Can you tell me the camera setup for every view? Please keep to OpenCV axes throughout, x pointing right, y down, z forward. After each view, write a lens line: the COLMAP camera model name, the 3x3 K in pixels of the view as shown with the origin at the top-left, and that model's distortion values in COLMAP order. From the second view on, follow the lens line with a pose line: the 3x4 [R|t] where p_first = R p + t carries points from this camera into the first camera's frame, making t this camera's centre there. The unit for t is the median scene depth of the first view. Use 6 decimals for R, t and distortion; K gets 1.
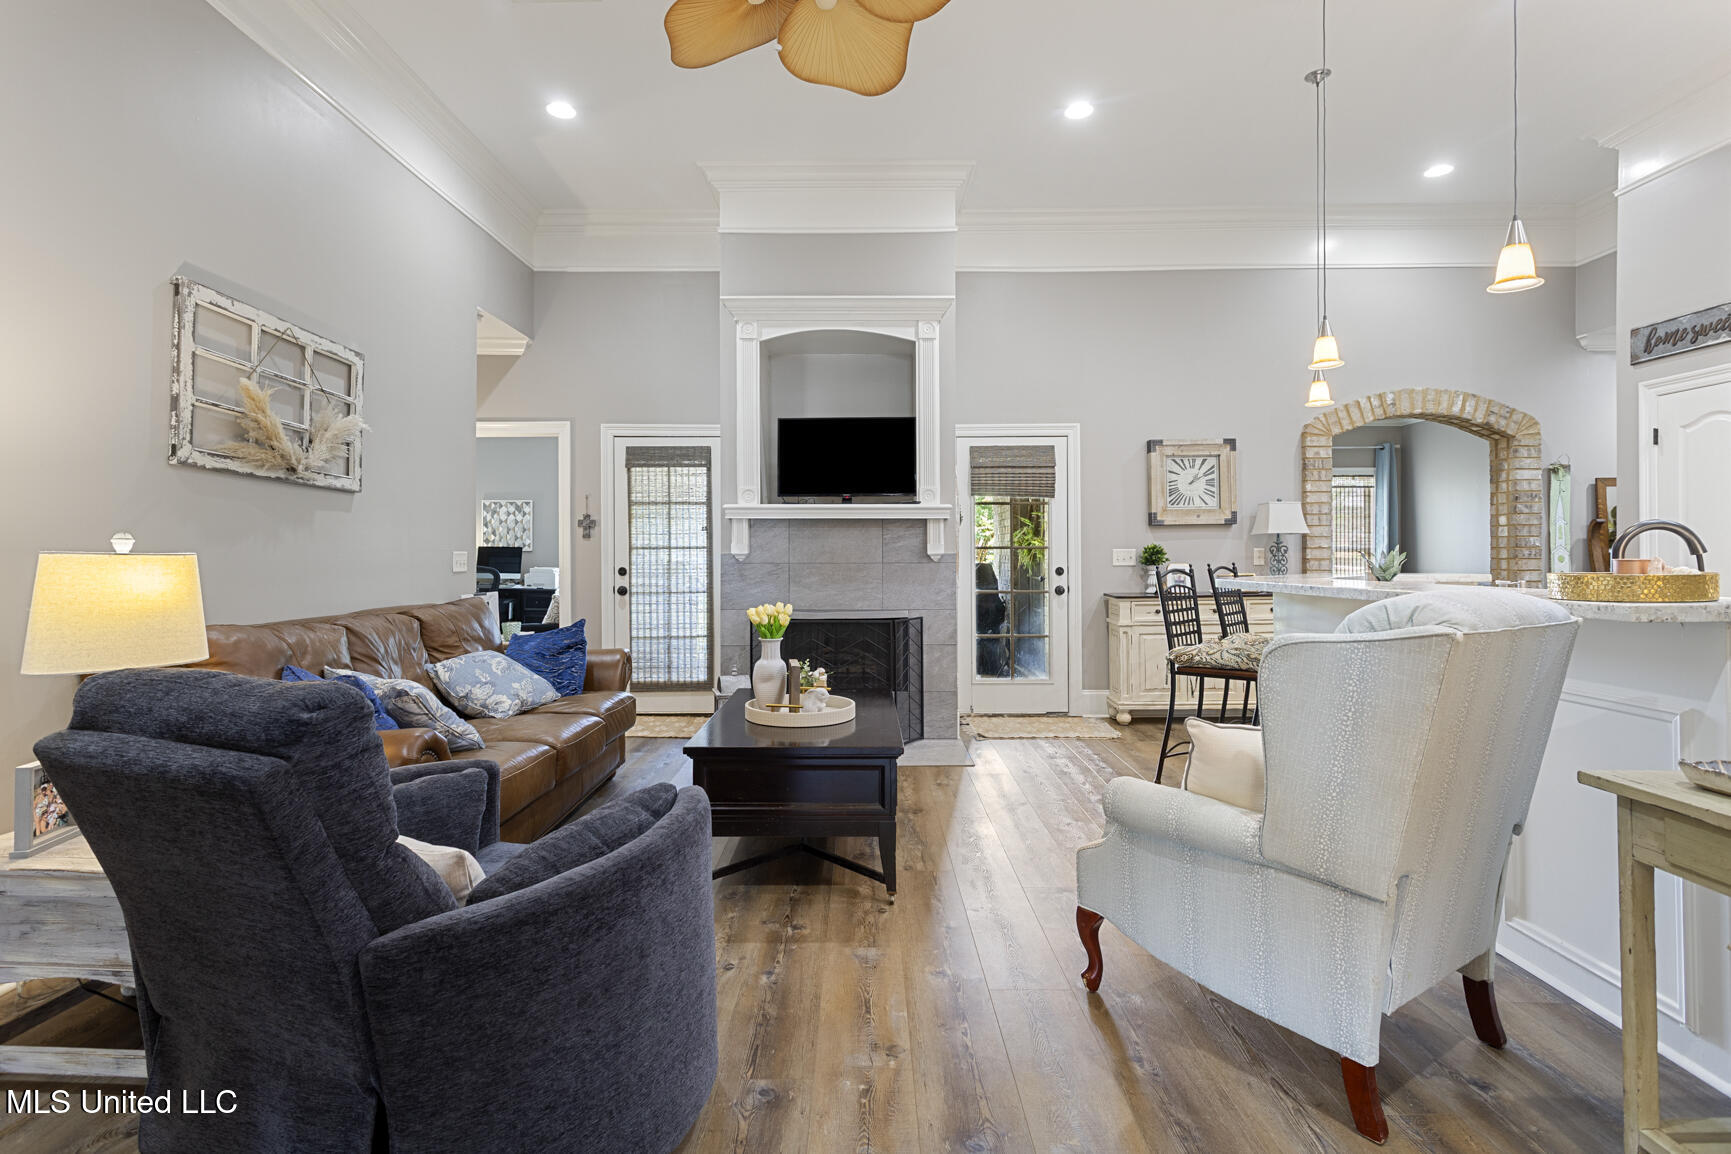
lens RADIAL K [[831.3, 0, 863.6], [0, 831.3, 560.8], [0, 0, 1]] dist [-0.005655, -0.000063]
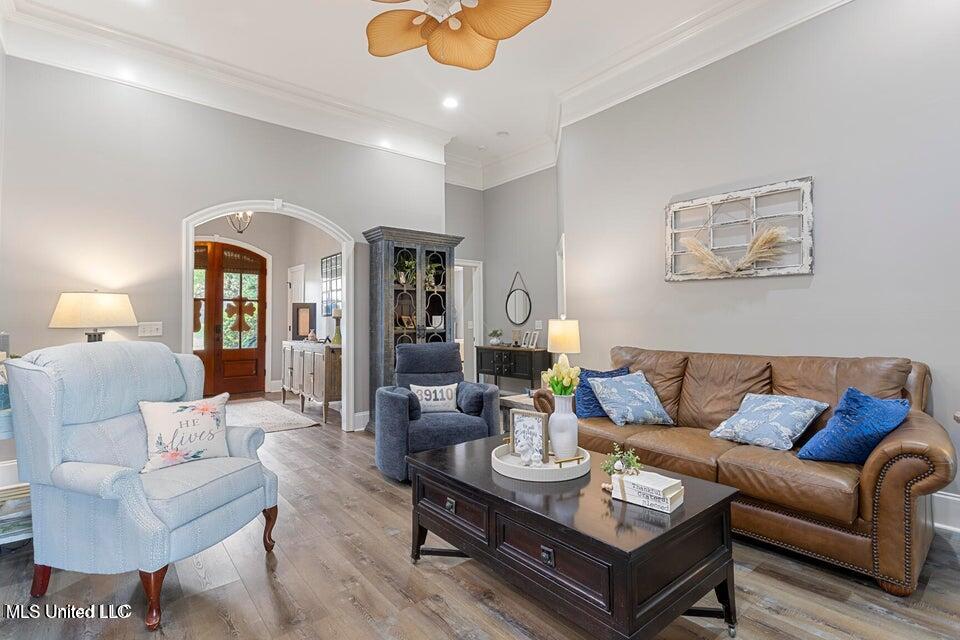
lens RADIAL K [[461.0, 0, 477.2], [0, 461.0, 315.4], [0, 0, 1]] dist [-0.005655, -0.000063]
pose [[-0.772348, -0.003286, -0.635191, 0.674737], [0.003824, 0.999944, -0.009823, -0.010027], [0.635188, -0.010016, -0.772293, 2.476947]]
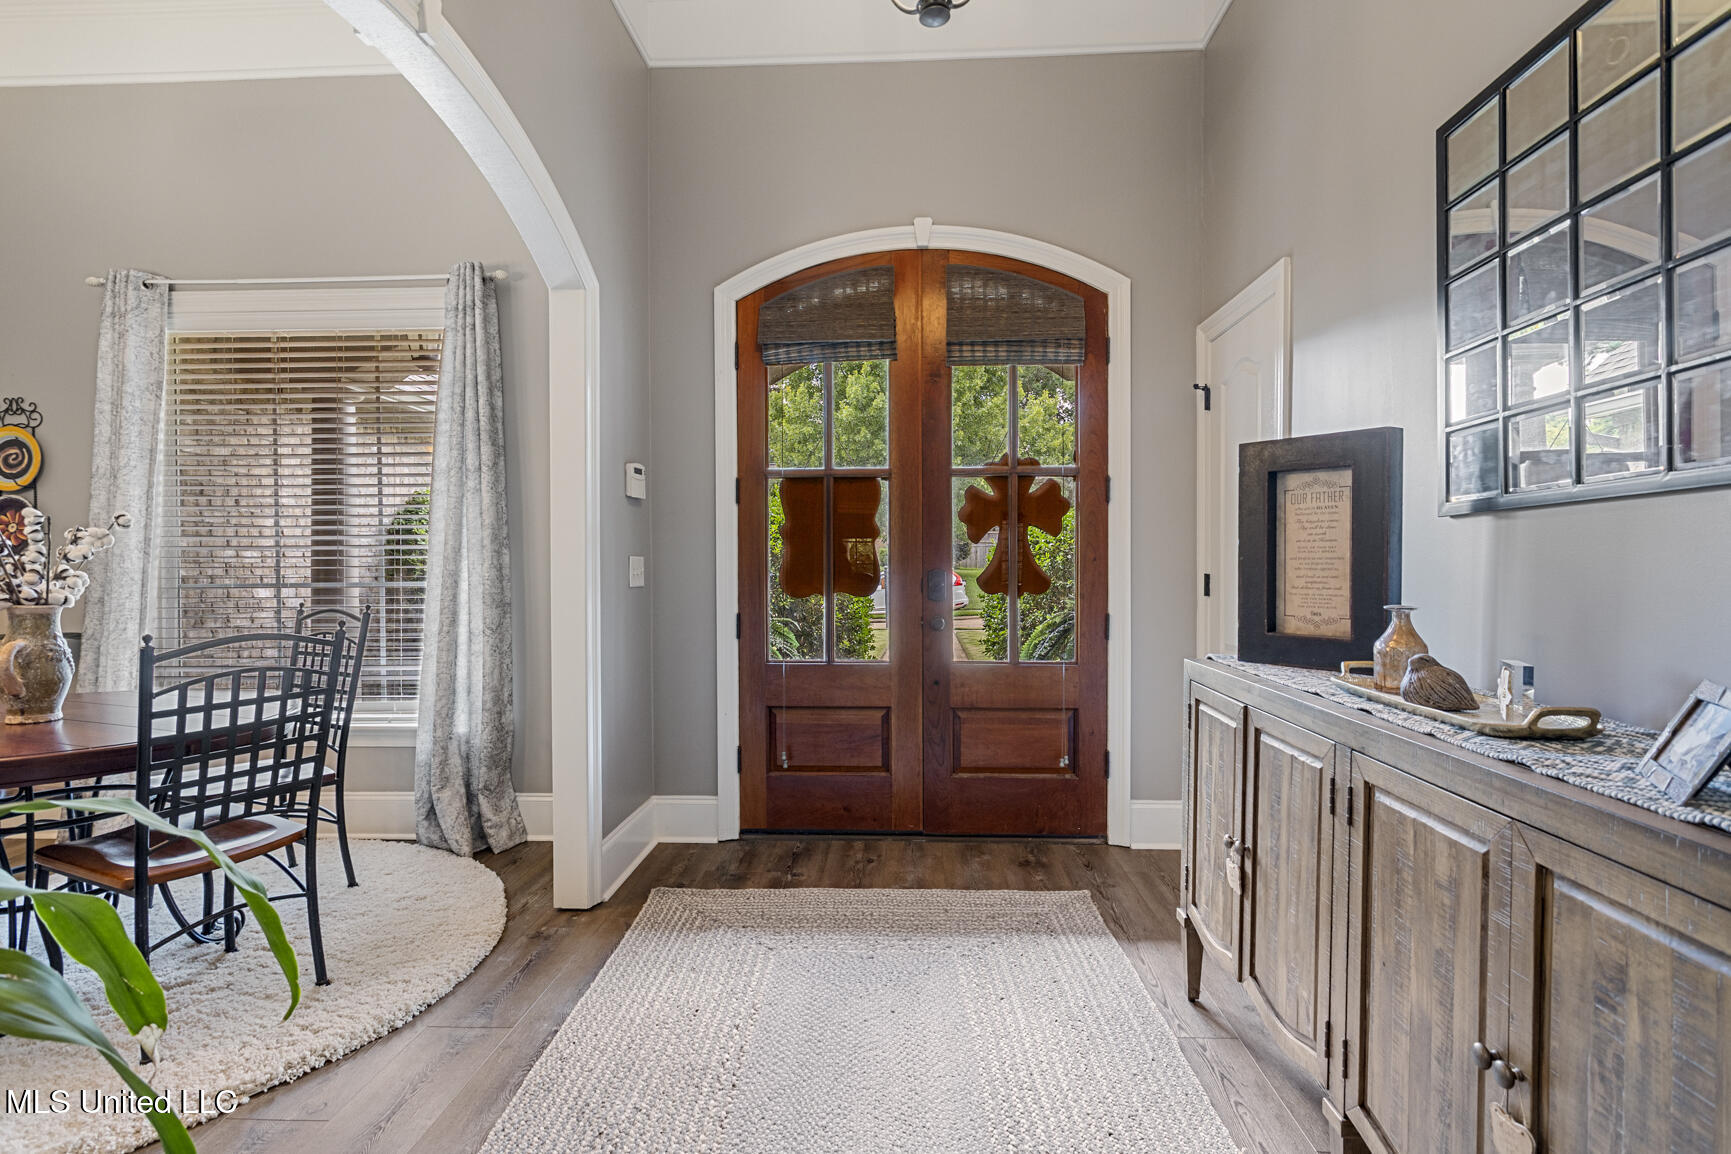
lens RADIAL K [[831.3, 0, 870.8], [0, 831.3, 563.3], [0, 0, 1]] dist [-0.005655, -0.000063]
pose [[-0.998906, 0.003866, 0.046604, 0.432157], [0.003912, 0.999992, 0.000882, -0.004516], [-0.046600, 0.001063, -0.998913, 1.621495]]
